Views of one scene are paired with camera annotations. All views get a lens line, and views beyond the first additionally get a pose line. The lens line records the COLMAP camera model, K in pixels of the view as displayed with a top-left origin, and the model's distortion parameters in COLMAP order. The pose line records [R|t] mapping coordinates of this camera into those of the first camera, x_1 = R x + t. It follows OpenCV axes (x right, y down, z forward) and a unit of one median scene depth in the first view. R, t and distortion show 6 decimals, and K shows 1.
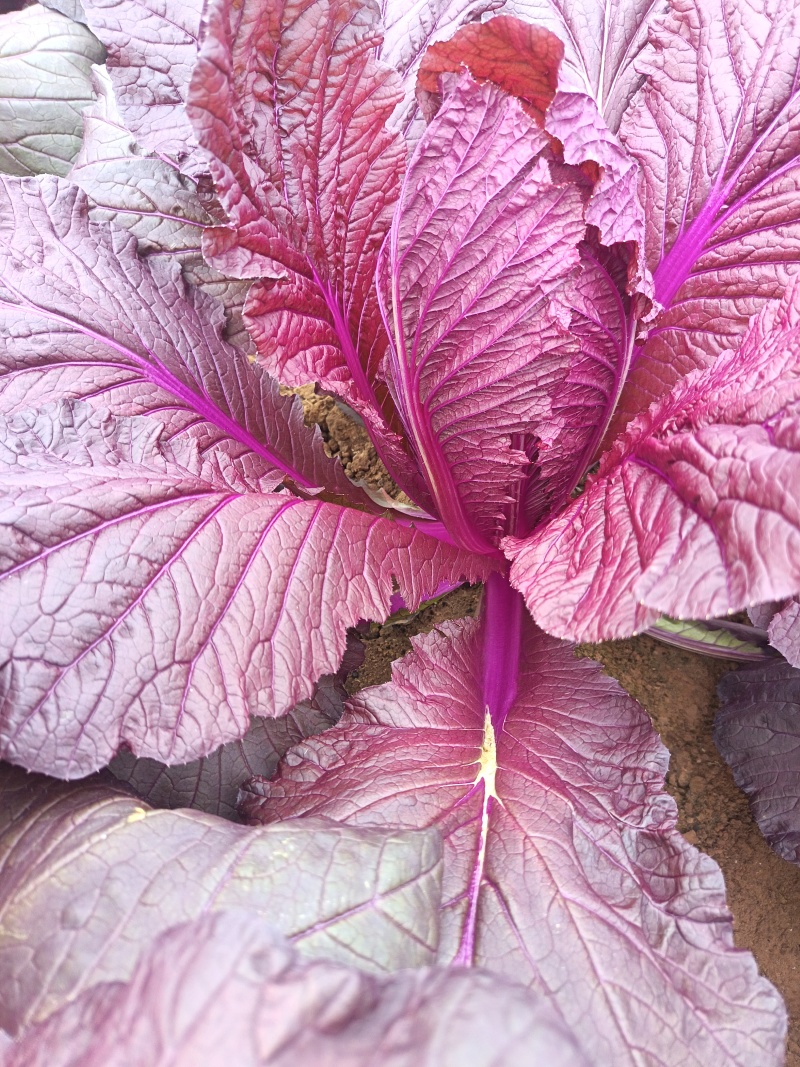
lens RADIAL K [[756.5, 0, 397.7], [0, 756.5, 525.4], [0, 0, 1]] dist [0.025007, -0.051792]
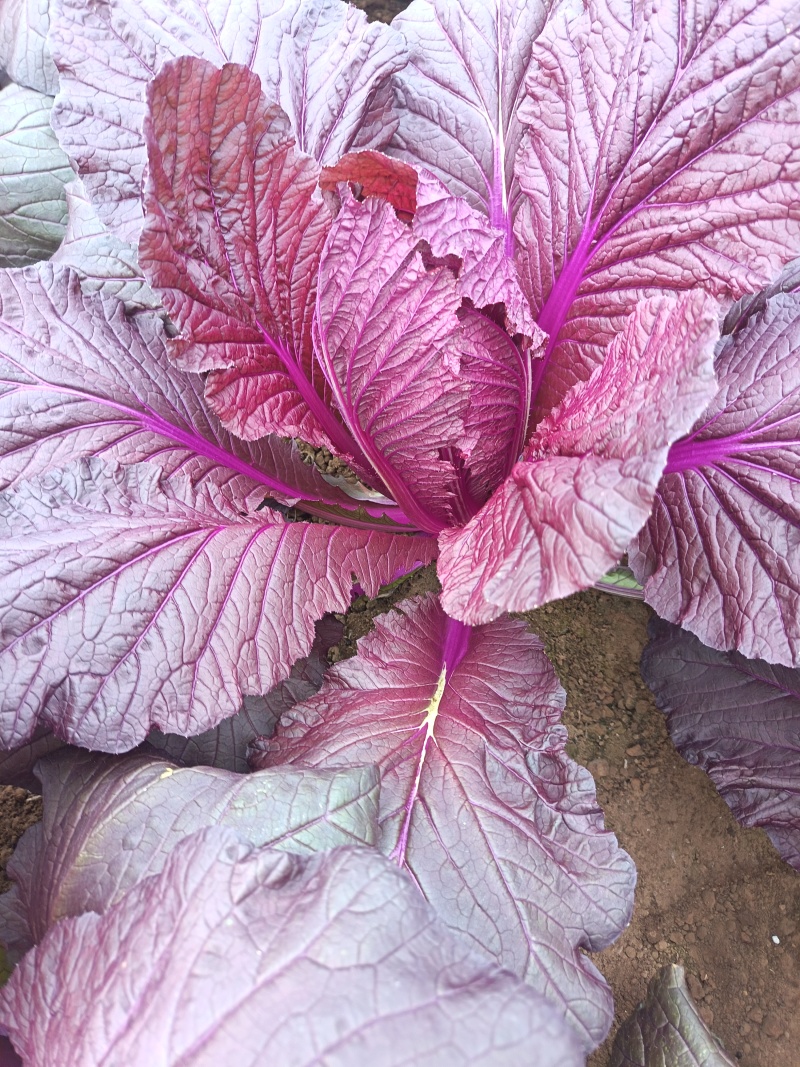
lens RADIAL K [[756.5, 0, 397.7], [0, 756.5, 525.4], [0, 0, 1]] dist [0.025007, -0.051792]
pose [[0.993785, -0.099666, -0.049582, 0.154446], [0.103234, 0.991784, 0.075546, -0.110308], [0.041645, -0.080195, 0.995909, -0.281055]]
